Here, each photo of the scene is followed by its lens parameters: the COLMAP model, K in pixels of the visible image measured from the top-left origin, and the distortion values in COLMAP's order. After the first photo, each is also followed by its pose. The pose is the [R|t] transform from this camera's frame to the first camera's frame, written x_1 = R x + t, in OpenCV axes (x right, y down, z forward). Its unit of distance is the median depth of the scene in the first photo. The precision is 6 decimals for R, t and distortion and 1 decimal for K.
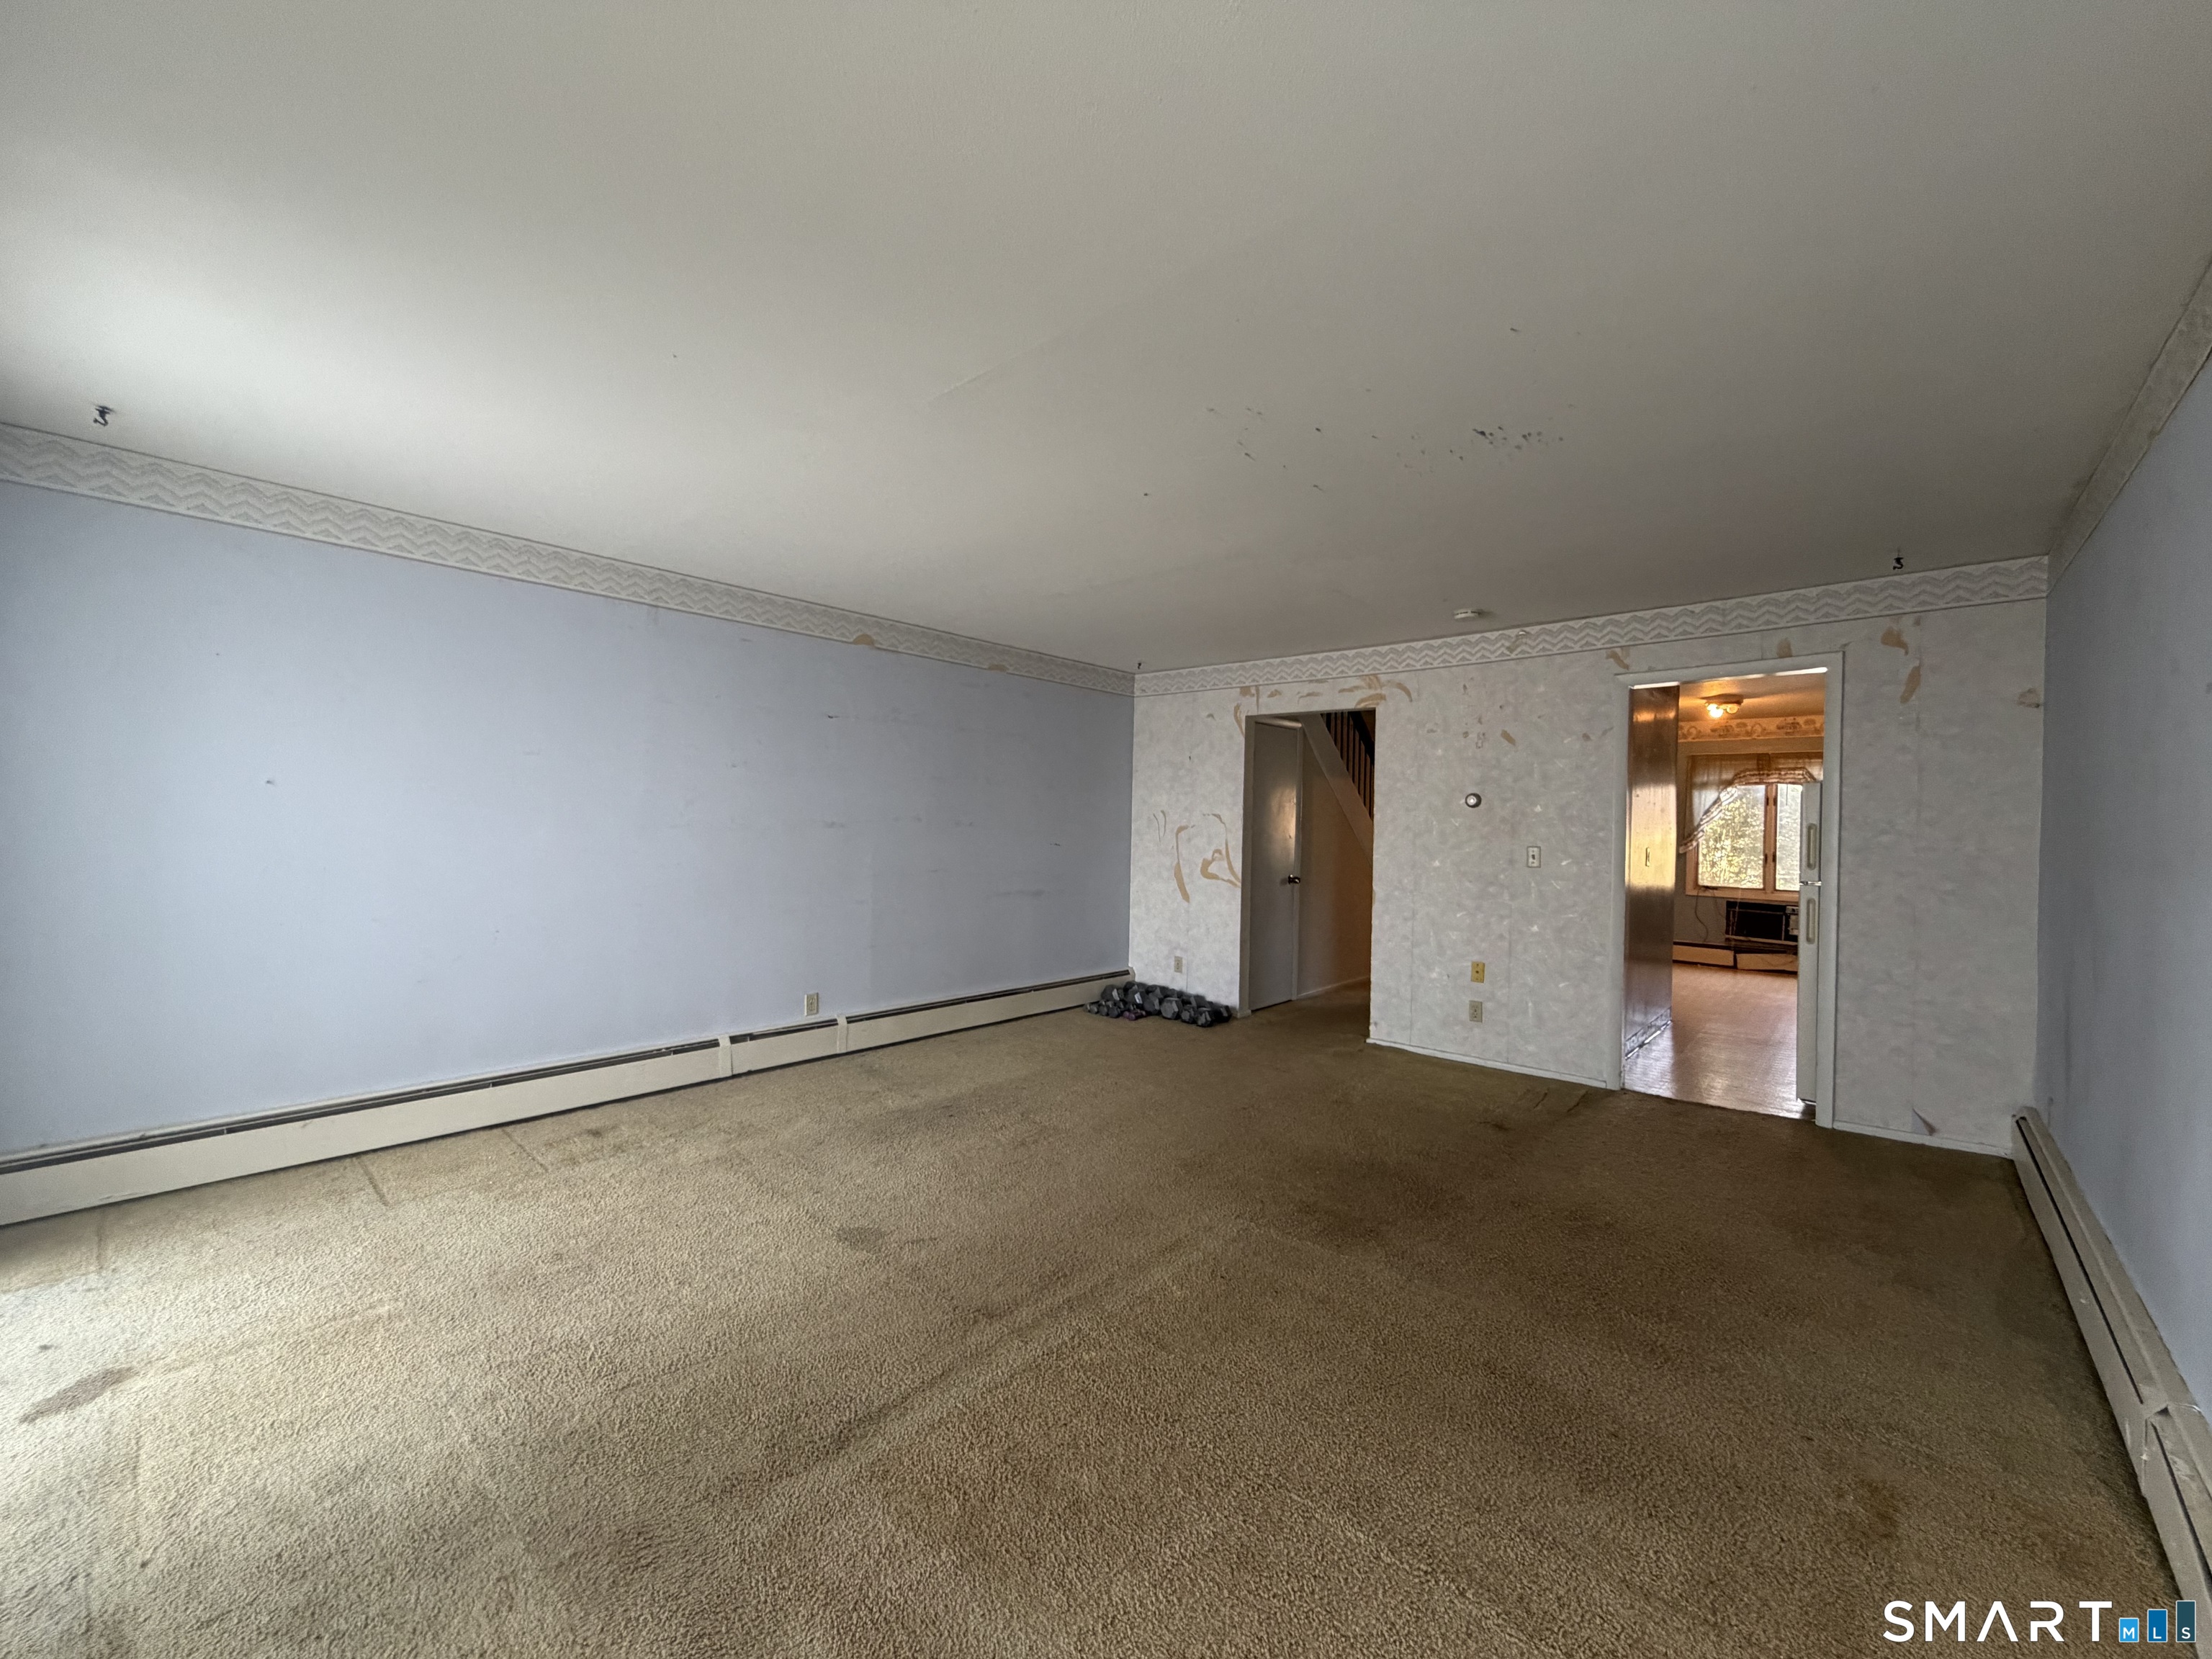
lens RADIAL K [[880.5, 0, 1103.3], [0, 880.5, 830.6], [0, 0, 1]] dist [0.007344, 0.000025]
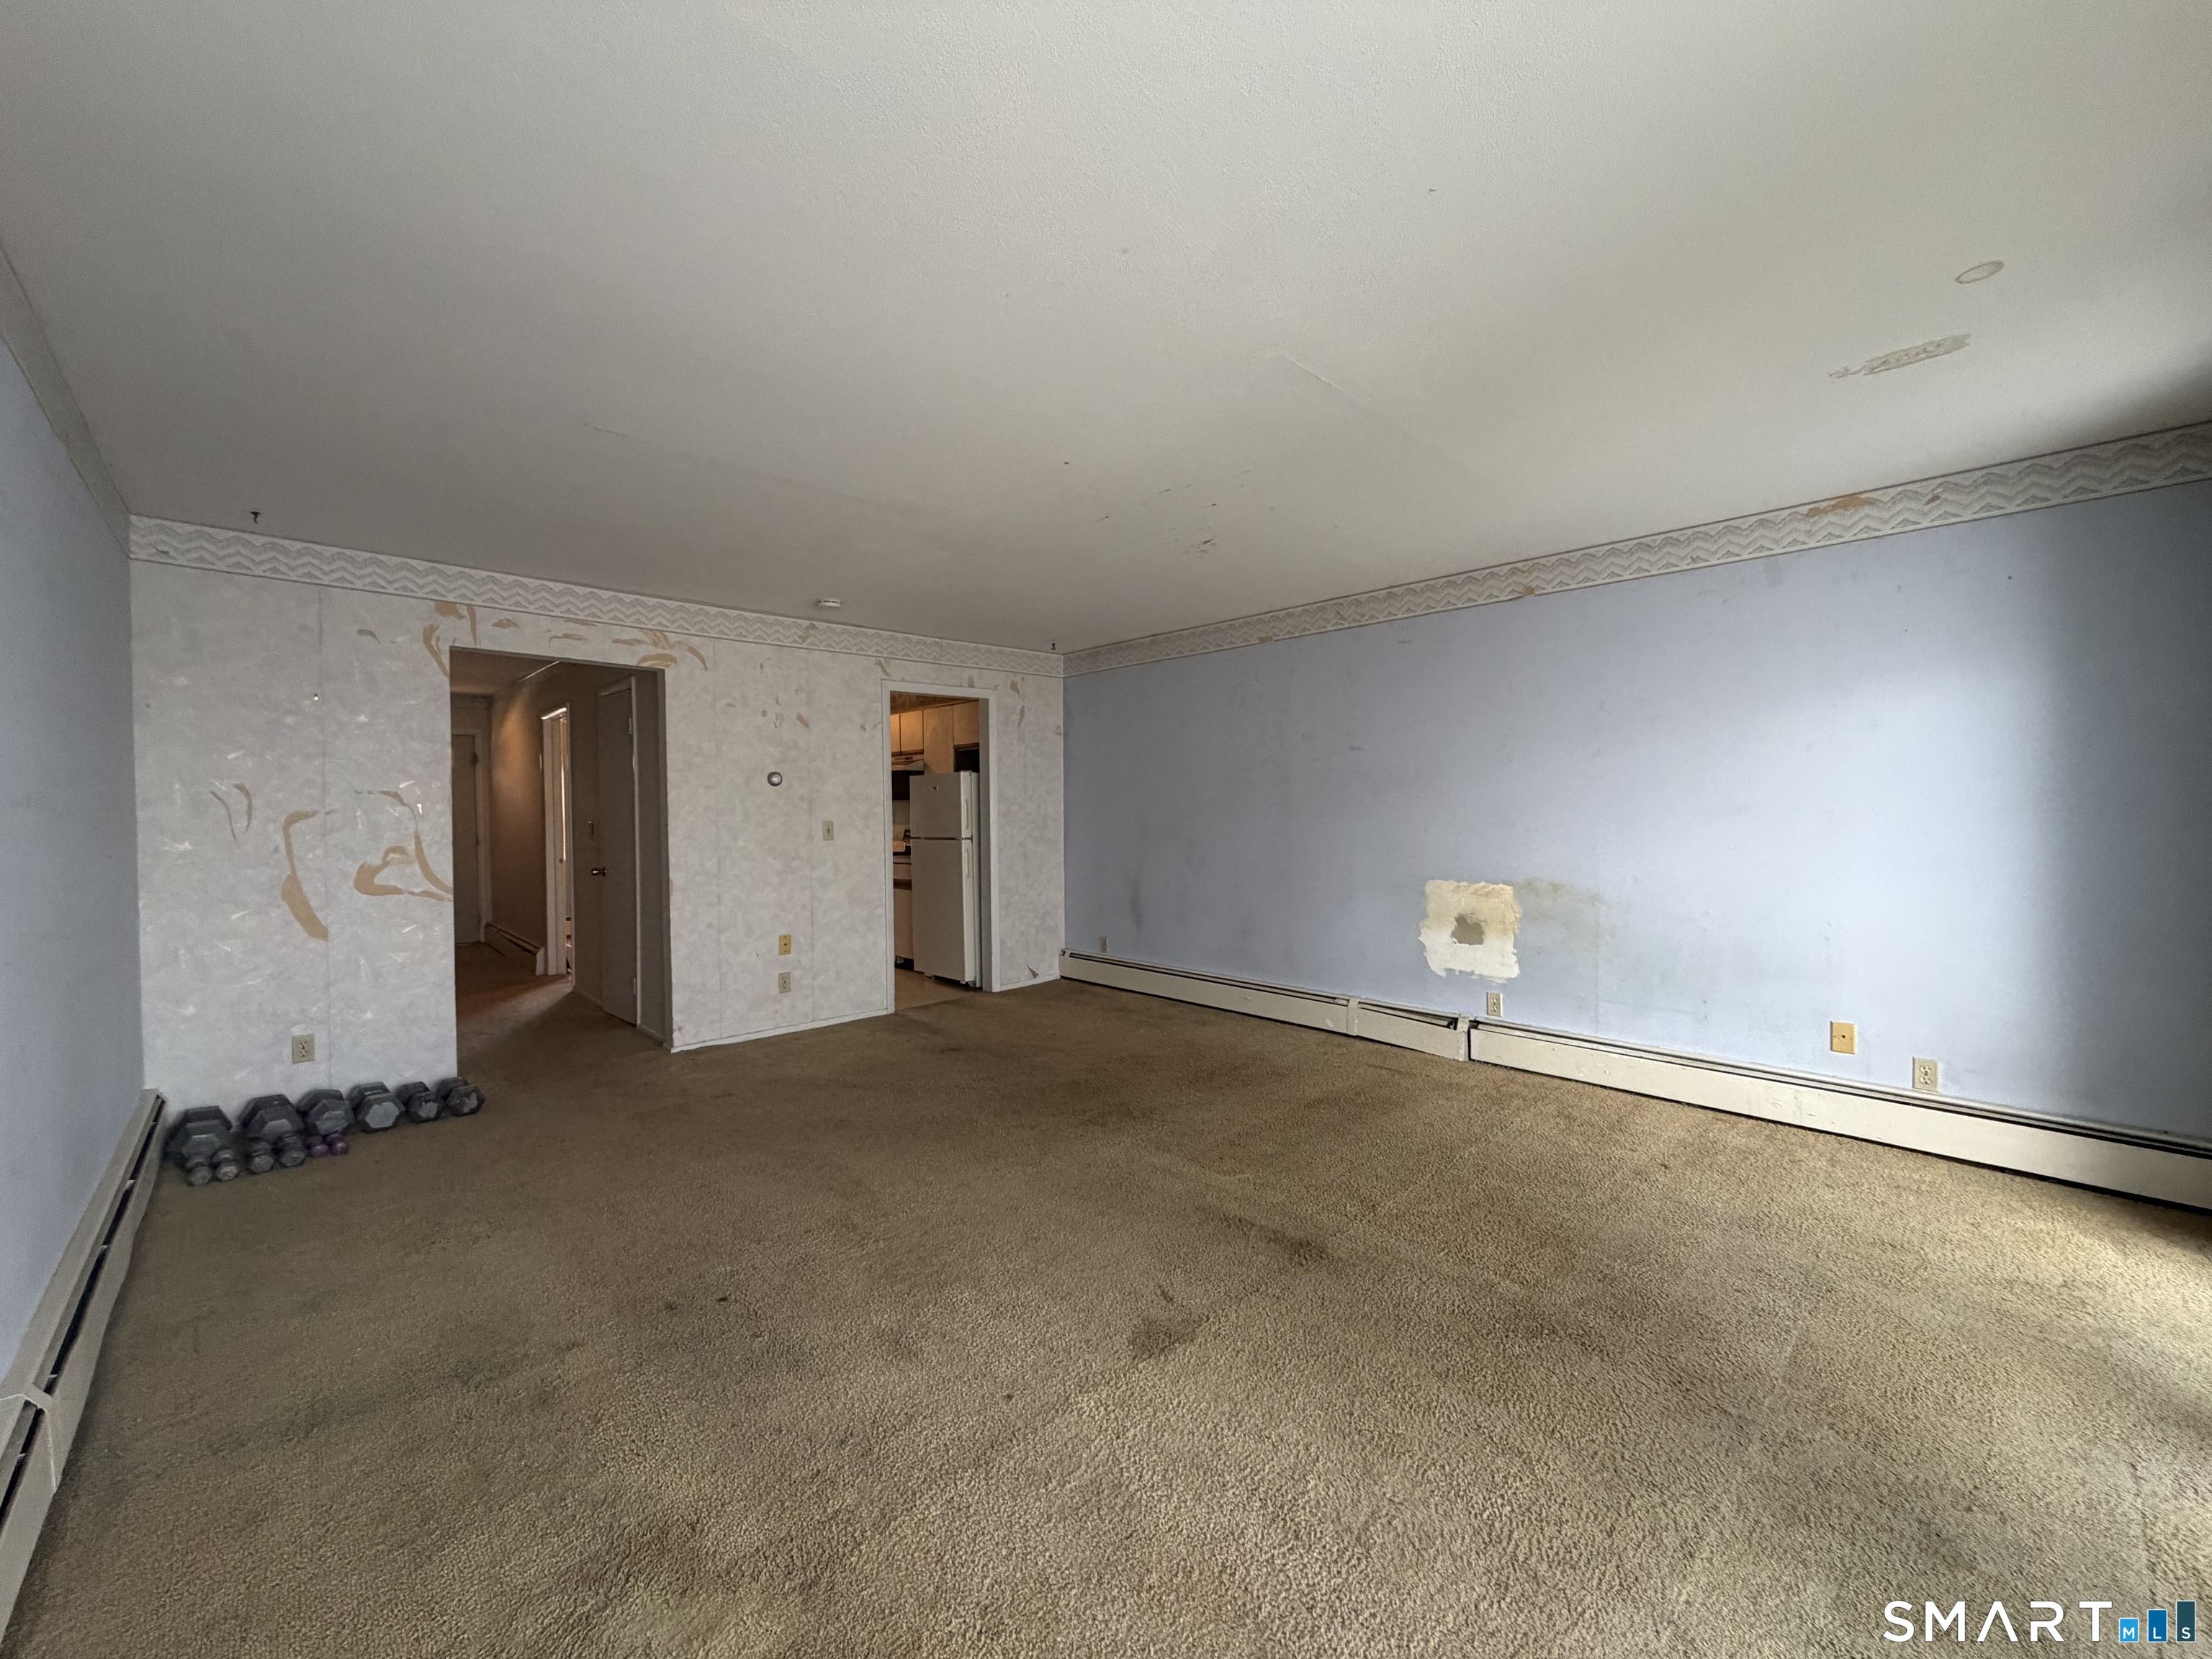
lens RADIAL K [[880.5, 0, 1103.1], [0, 880.5, 825.7], [0, 0, 1]] dist [0.007344, 0.000025]
pose [[0.087852, -0.038360, 0.995395, -0.528987], [0.015687, 0.999188, 0.037122, -0.011256], [-0.996010, 0.012353, 0.088382, 0.495911]]
